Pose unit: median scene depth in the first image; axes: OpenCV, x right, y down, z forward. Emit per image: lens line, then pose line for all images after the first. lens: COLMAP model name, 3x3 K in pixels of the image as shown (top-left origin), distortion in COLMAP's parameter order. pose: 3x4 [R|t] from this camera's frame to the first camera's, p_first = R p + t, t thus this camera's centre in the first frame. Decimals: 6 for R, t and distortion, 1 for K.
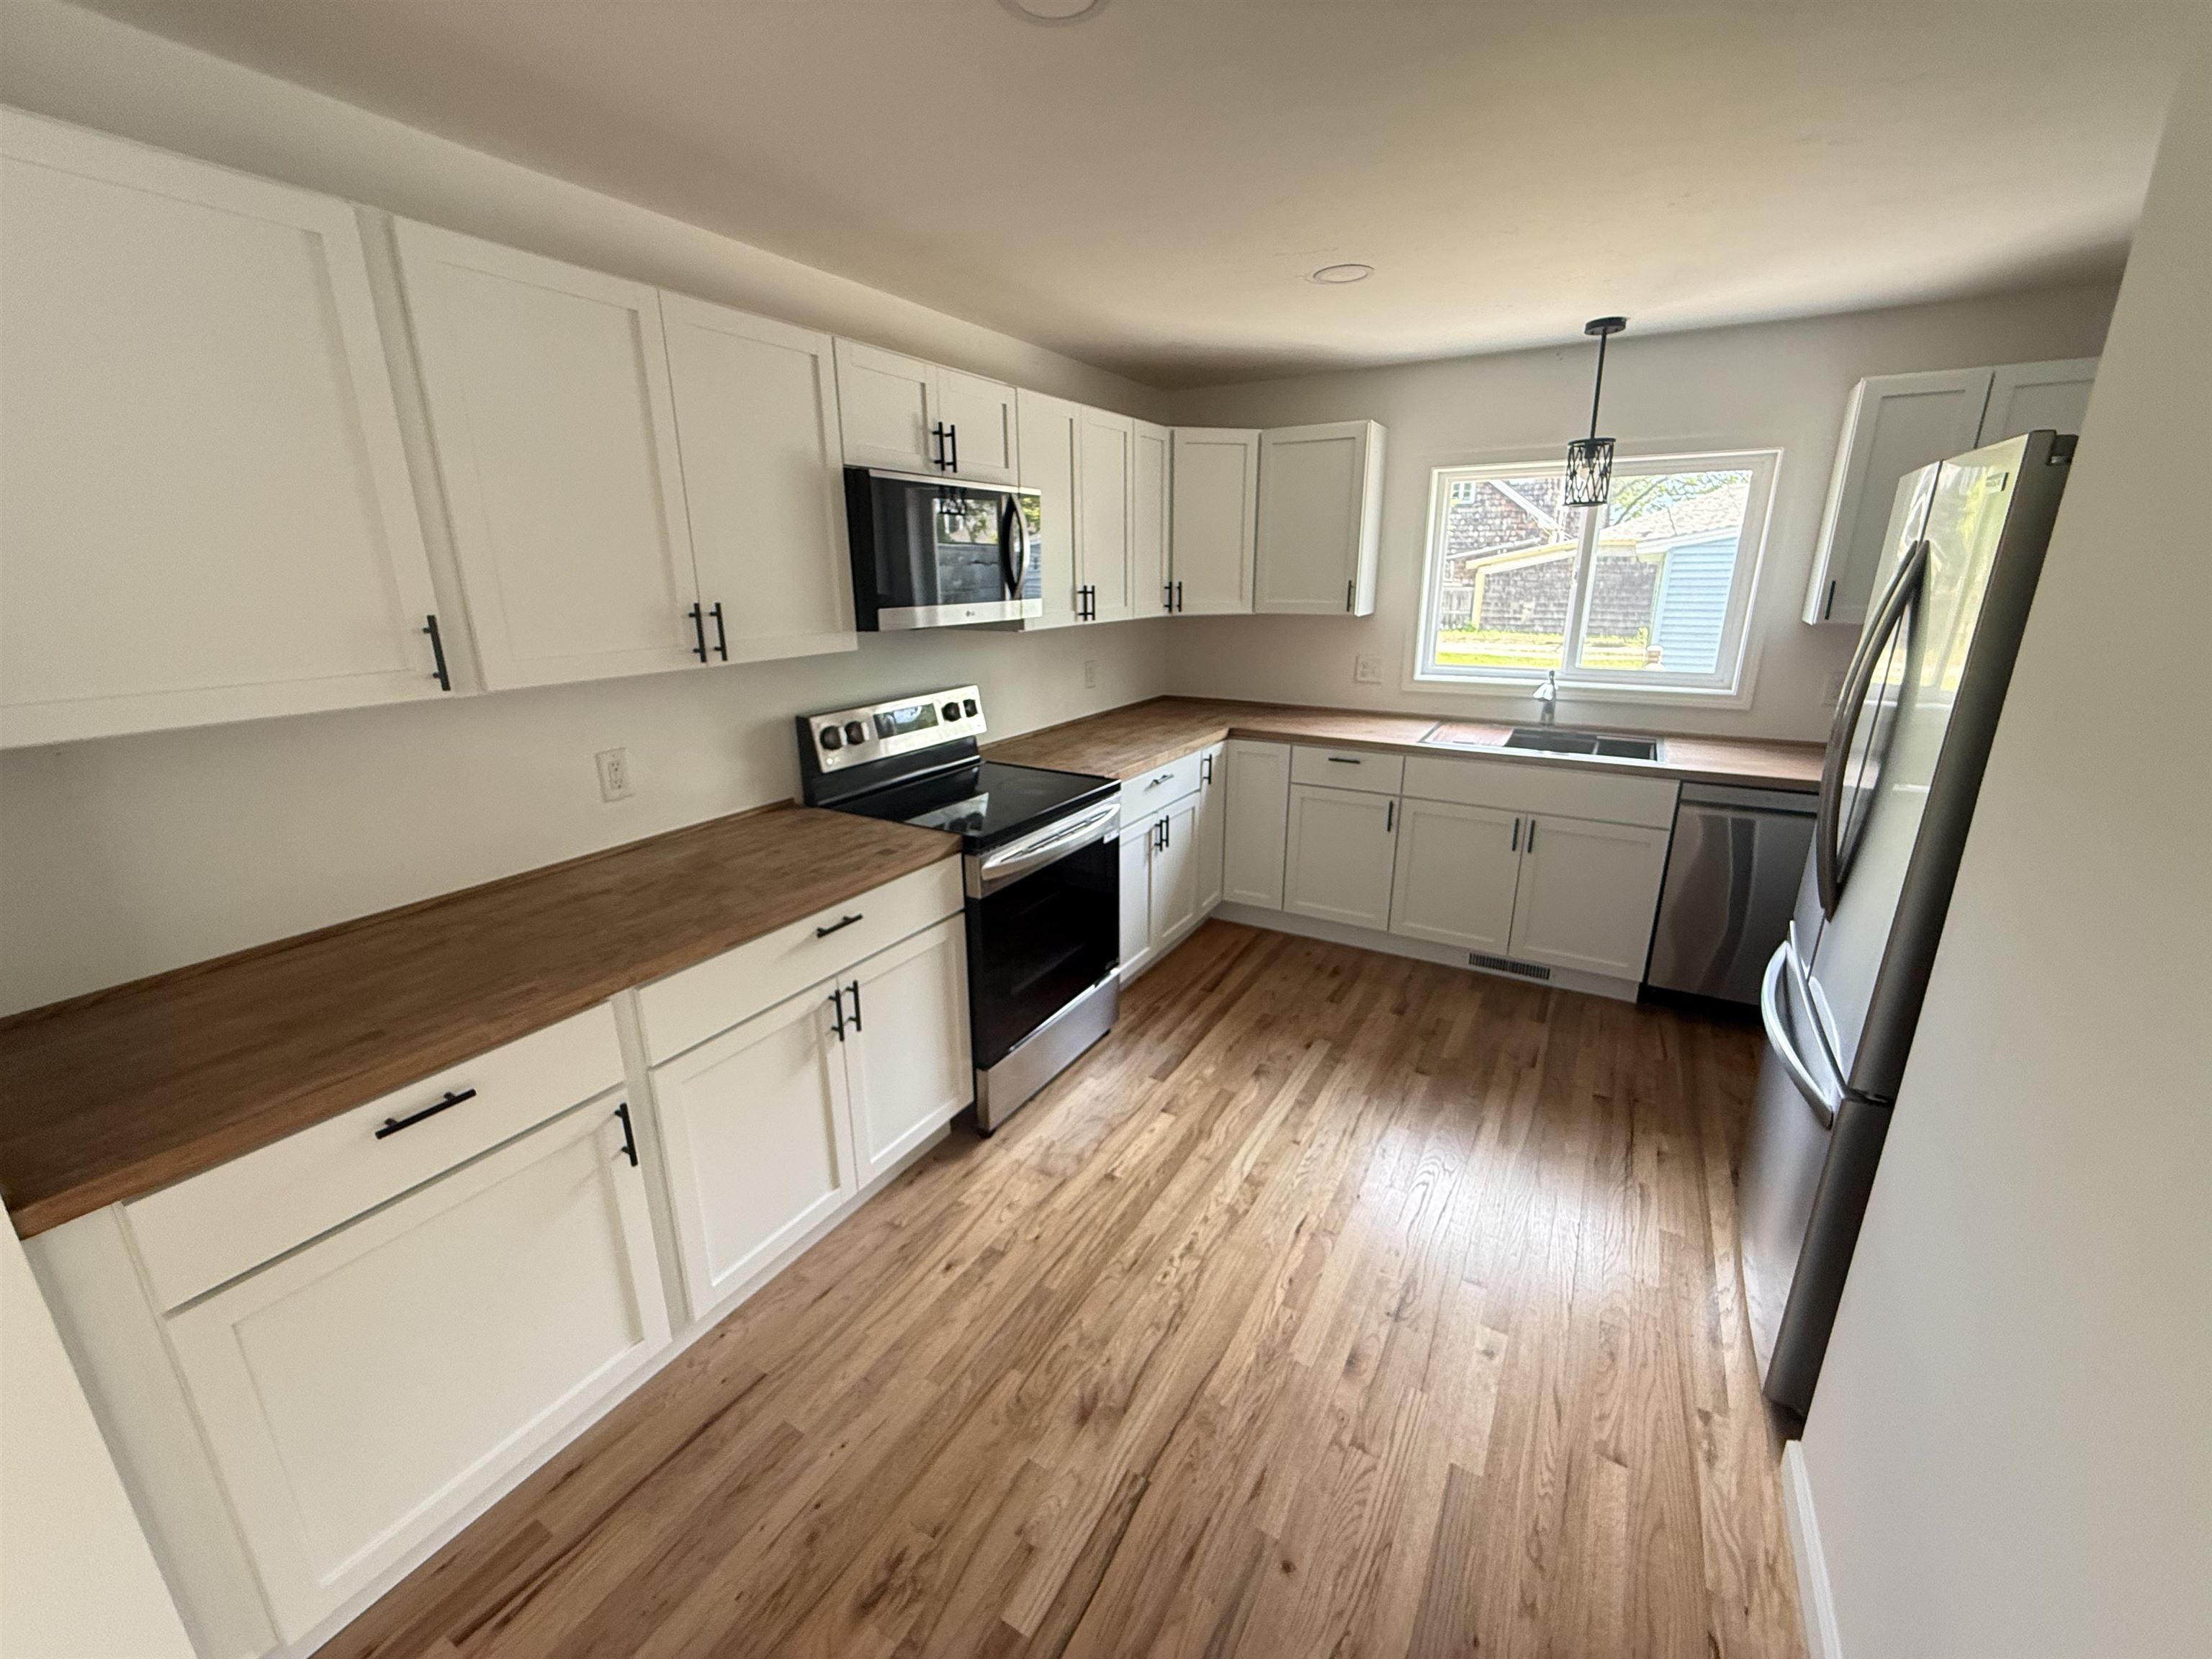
lens RADIAL K [[882.6, 0, 1099.9], [0, 882.6, 826.0], [0, 0, 1]] dist [-0.001882, 0.000413]
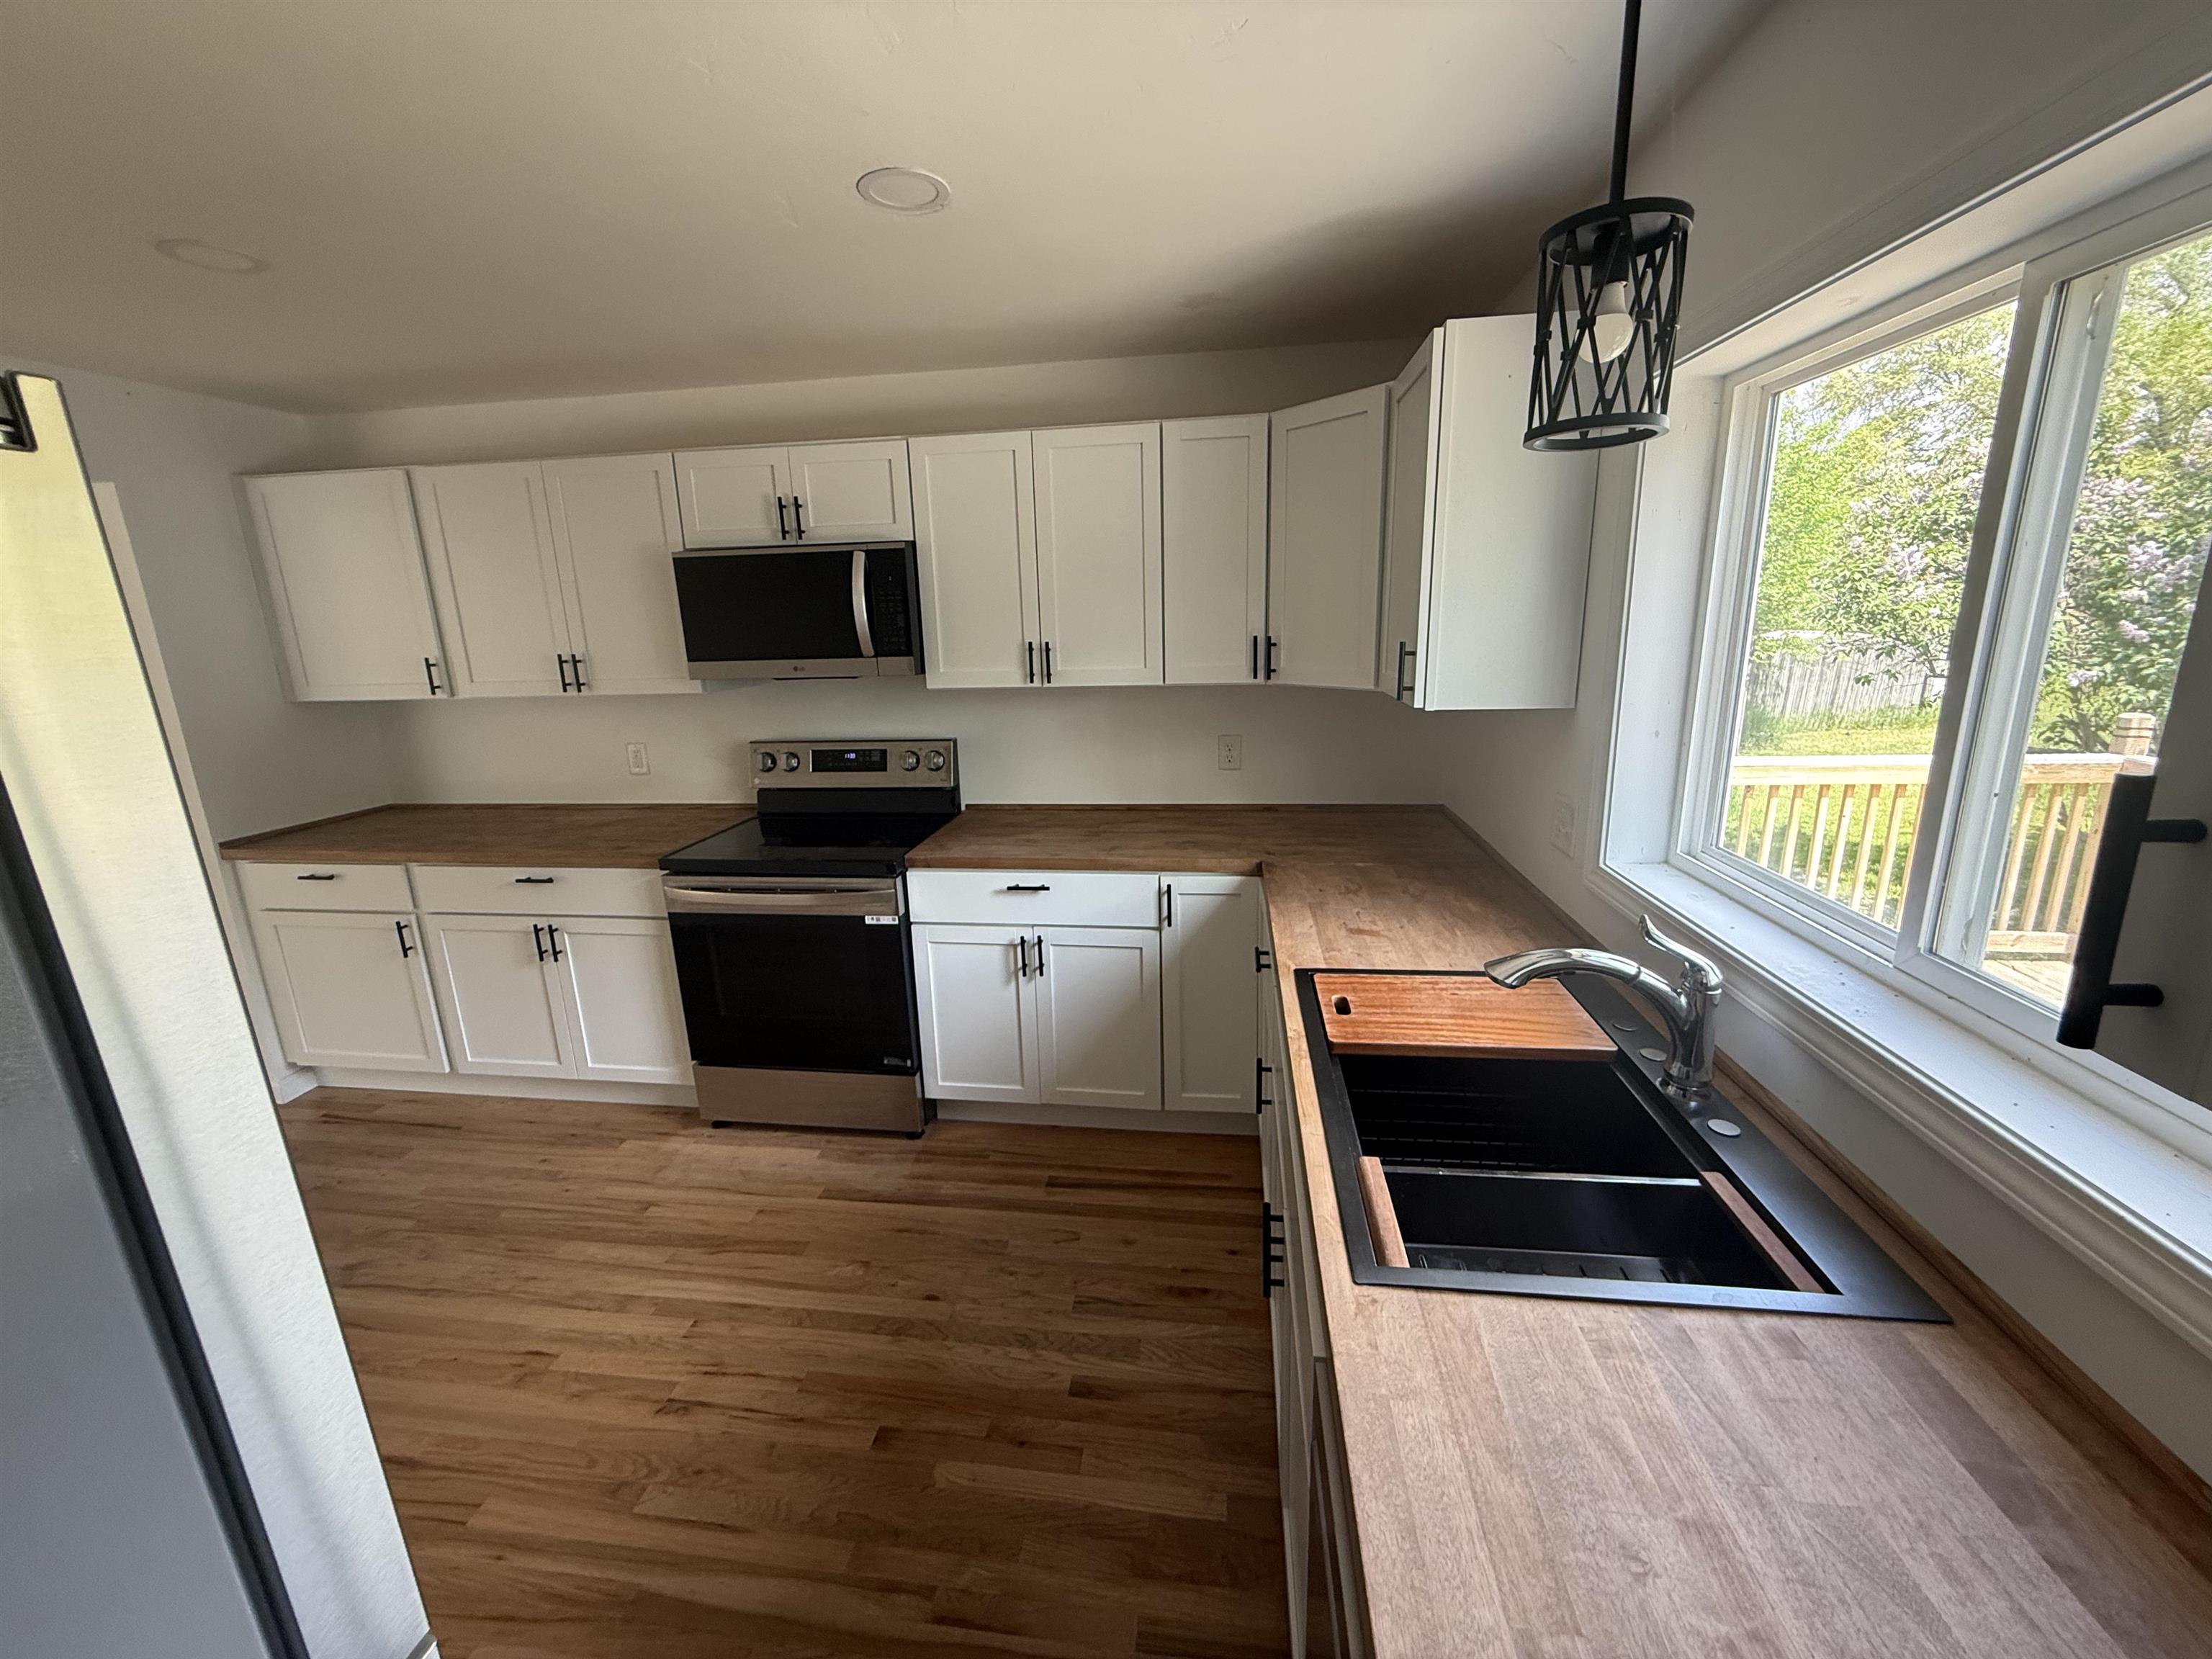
lens RADIAL K [[882.6, 0, 1101.5], [0, 882.6, 826.5], [0, 0, 1]] dist [-0.001882, 0.000413]
pose [[0.386369, 0.214812, -0.896981, 1.144103], [-0.236094, 0.963135, 0.128959, -0.322348], [0.891616, 0.161946, 0.422842, 1.038777]]
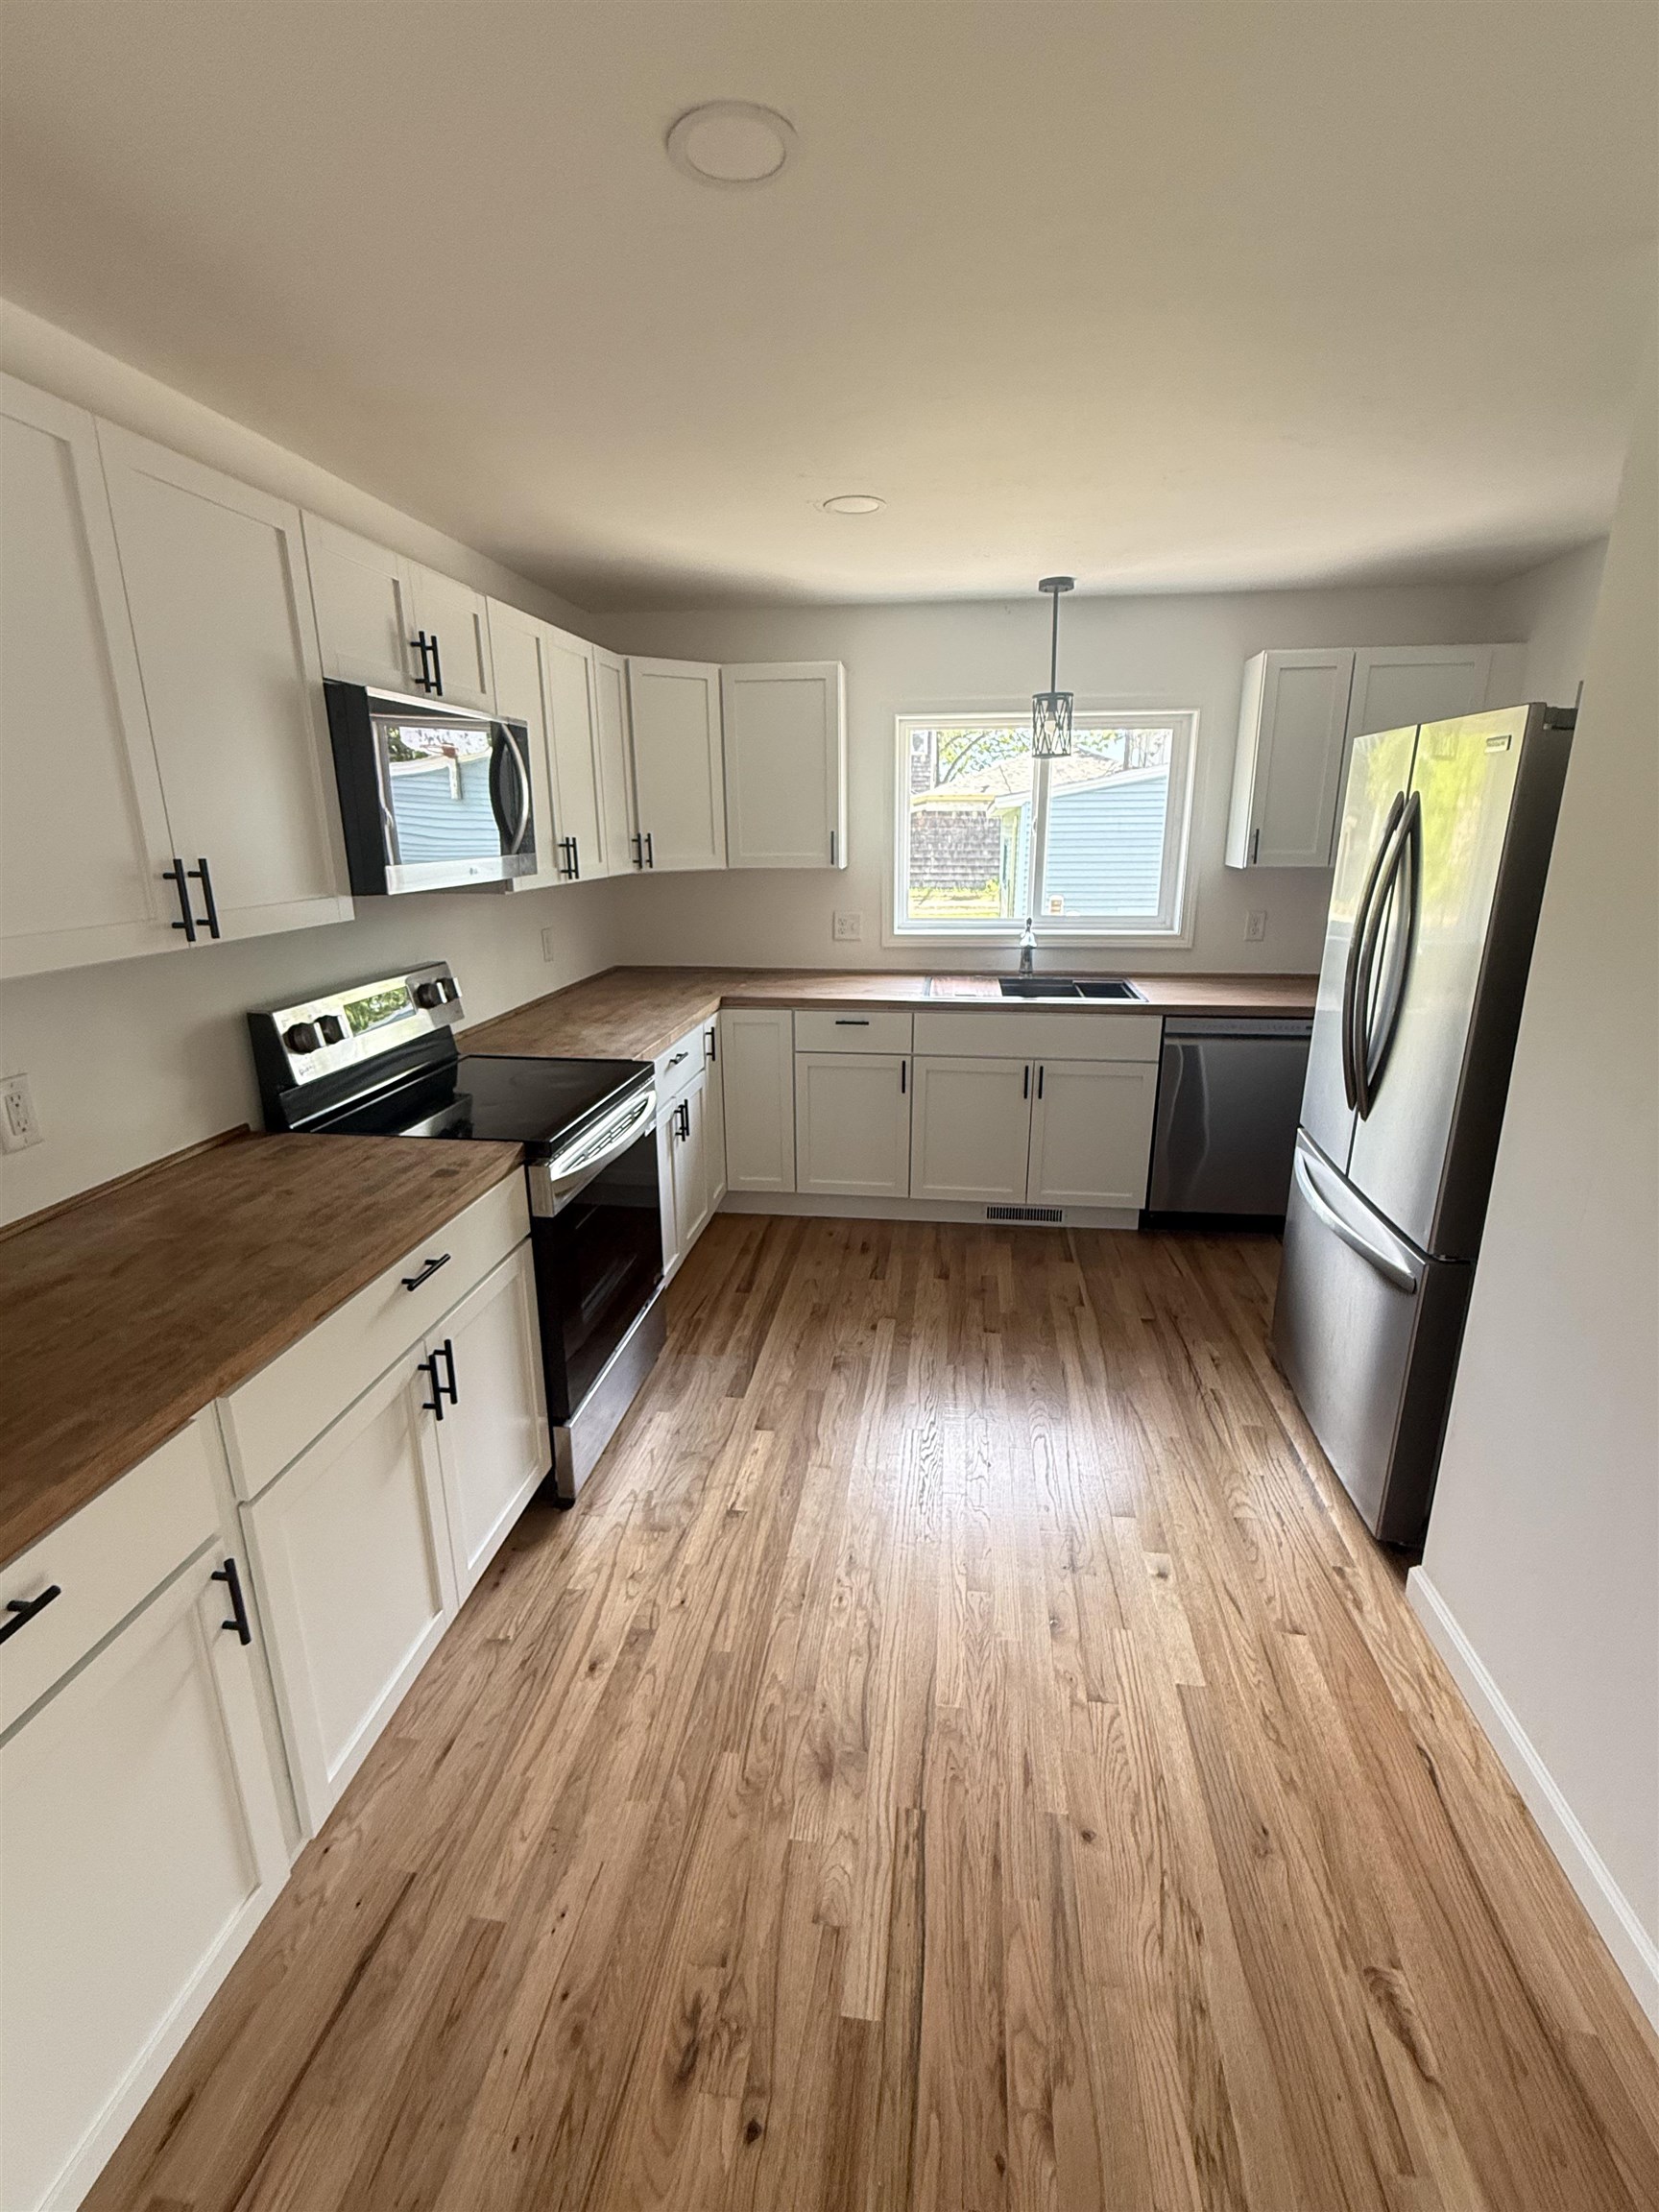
lens RADIAL K [[1003.3, 0, 830.3], [0, 1003.3, 1106.0], [0, 0, 1]] dist [-0.001672, -0.000139]
pose [[0.918672, -0.107140, 0.380214, -0.250399], [0.110438, 0.993795, 0.013199, -0.003801], [-0.379269, 0.029865, 0.924804, 0.039951]]
